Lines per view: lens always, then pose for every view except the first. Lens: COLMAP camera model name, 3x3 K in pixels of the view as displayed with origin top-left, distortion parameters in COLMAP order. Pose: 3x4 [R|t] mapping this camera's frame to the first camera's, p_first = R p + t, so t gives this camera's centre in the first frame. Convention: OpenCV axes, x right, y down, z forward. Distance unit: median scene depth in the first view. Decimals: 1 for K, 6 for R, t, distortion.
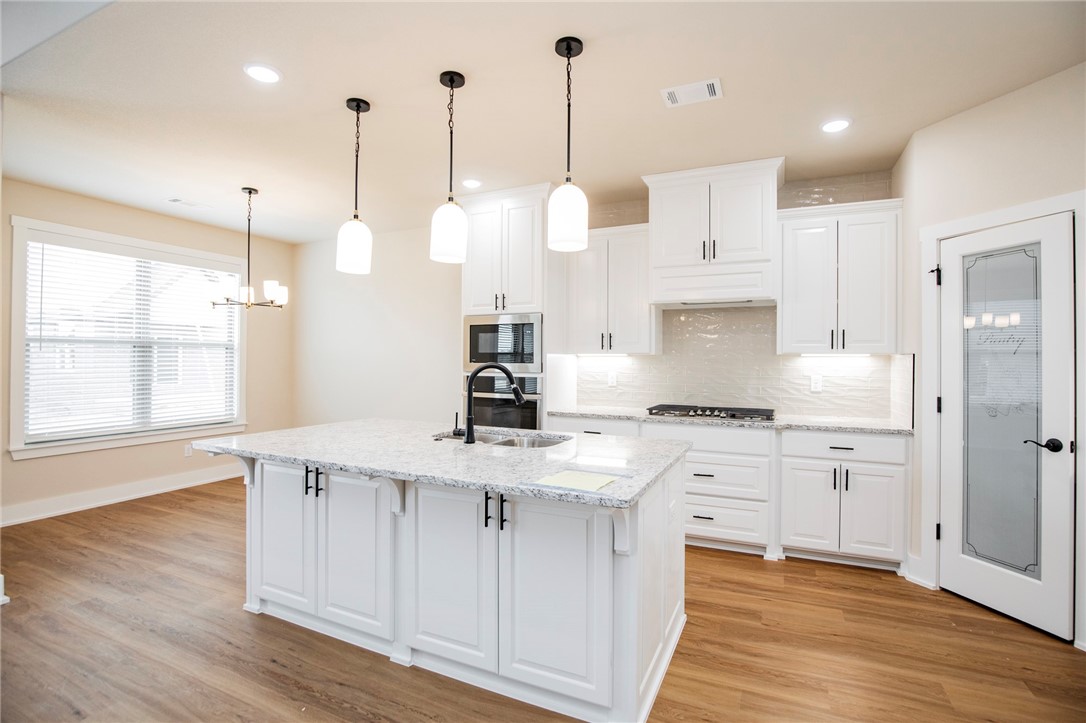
lens RADIAL K [[515.7, 0, 544.9], [0, 515.7, 356.4], [0, 0, 1]] dist [-0.029442, 0.003929]
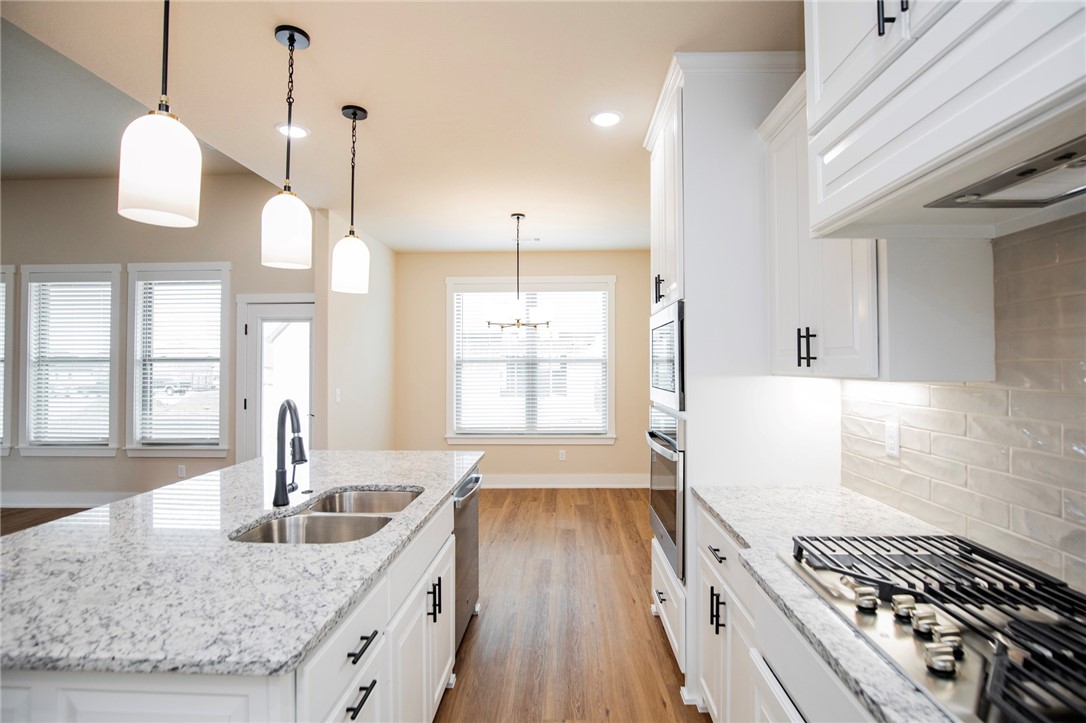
lens RADIAL K [[524.9, 0, 540.3], [0, 524.9, 358.9], [0, 0, 1]] dist [-0.000504, -0.000064]
pose [[0.374635, -0.016842, -0.927020, 0.458156], [0.016416, 0.999799, -0.011530, -0.019688], [0.927027, -0.010898, 0.374836, 0.669748]]
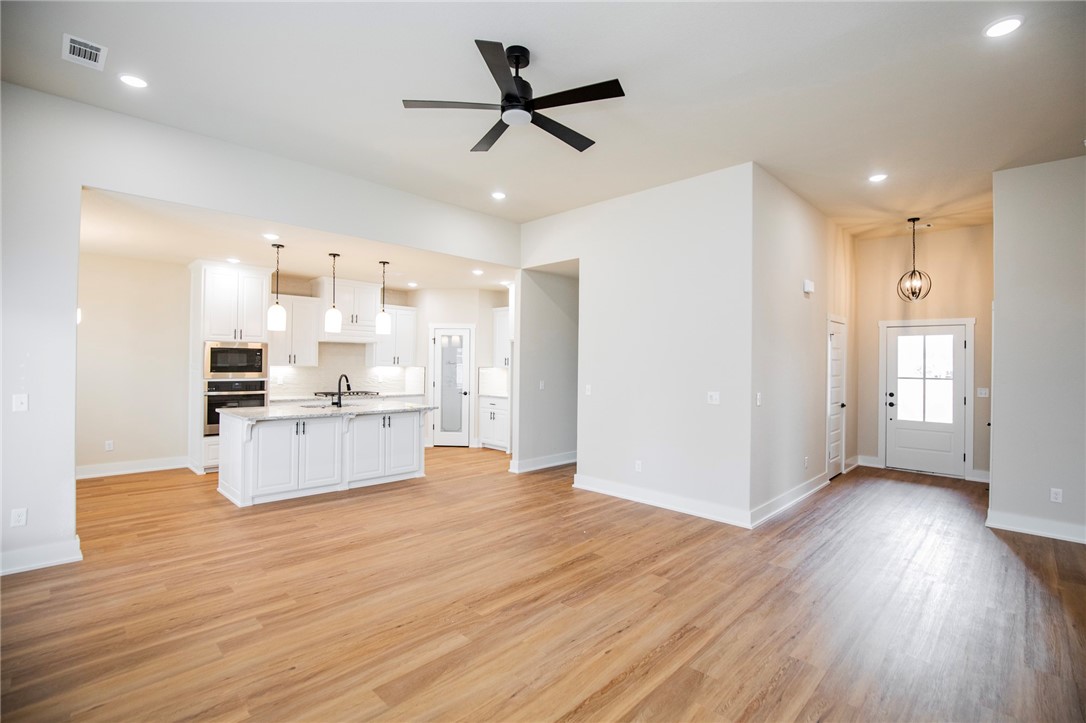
lens RADIAL K [[515.7, 0, 568.1], [0, 515.7, 354.3], [0, 0, 1]] dist [-0.029442, 0.003929]
pose [[0.310426, 0.010823, 0.950536, -1.344760], [-0.017660, 0.999828, -0.005617, -0.056527], [-0.950434, -0.015042, 0.310563, -0.499307]]
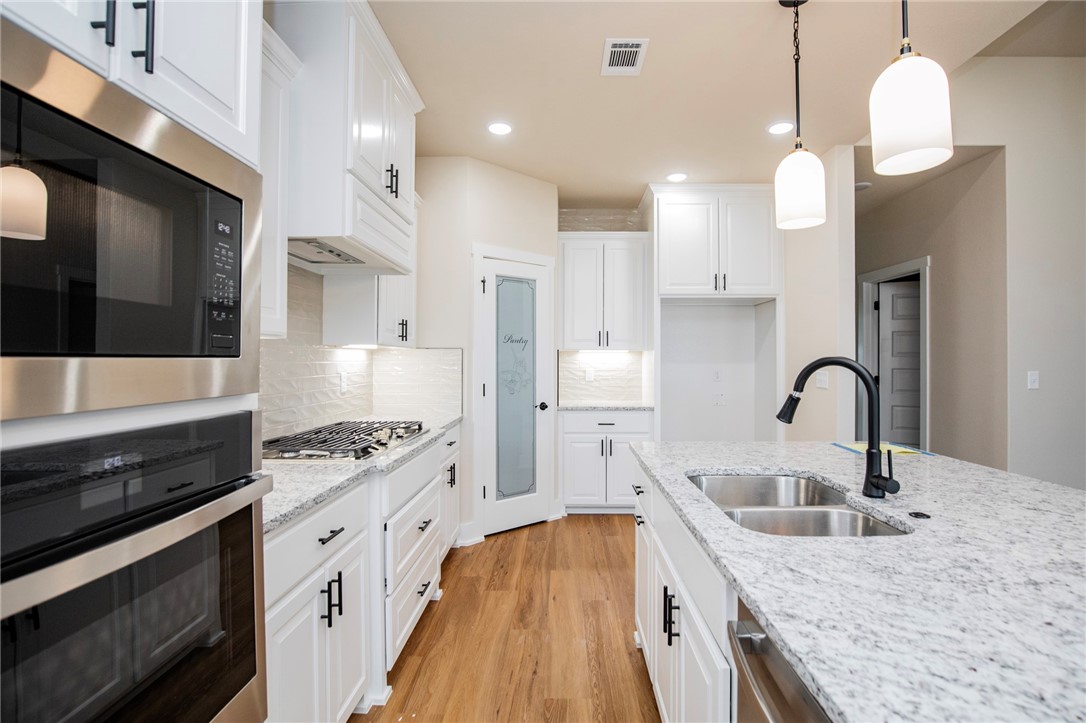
lens RADIAL K [[515.7, 0, 562.1], [0, 515.7, 360.0], [0, 0, 1]] dist [-0.029442, 0.003929]
pose [[-0.424447, -0.007317, 0.905423, -0.320749], [-0.011354, 0.999932, 0.002758, 0.011355], [-0.905382, -0.009110, -0.424501, 0.984153]]
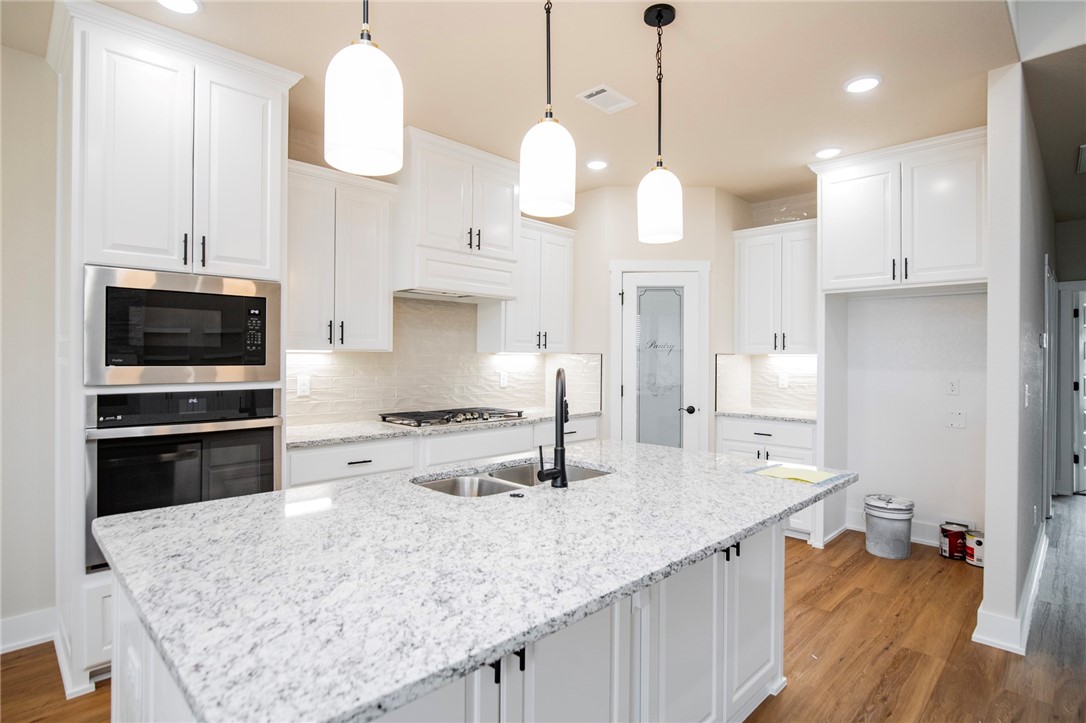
lens RADIAL K [[559.7, 0, 557.8], [0, 559.7, 360.7], [0, 0, 1]] dist [-0.023818, 0.001597]
pose [[0.319827, -0.010450, 0.947418, -0.531226], [-0.012571, 0.999804, 0.015271, -0.006411], [-0.947392, -0.016794, 0.319634, 0.488870]]
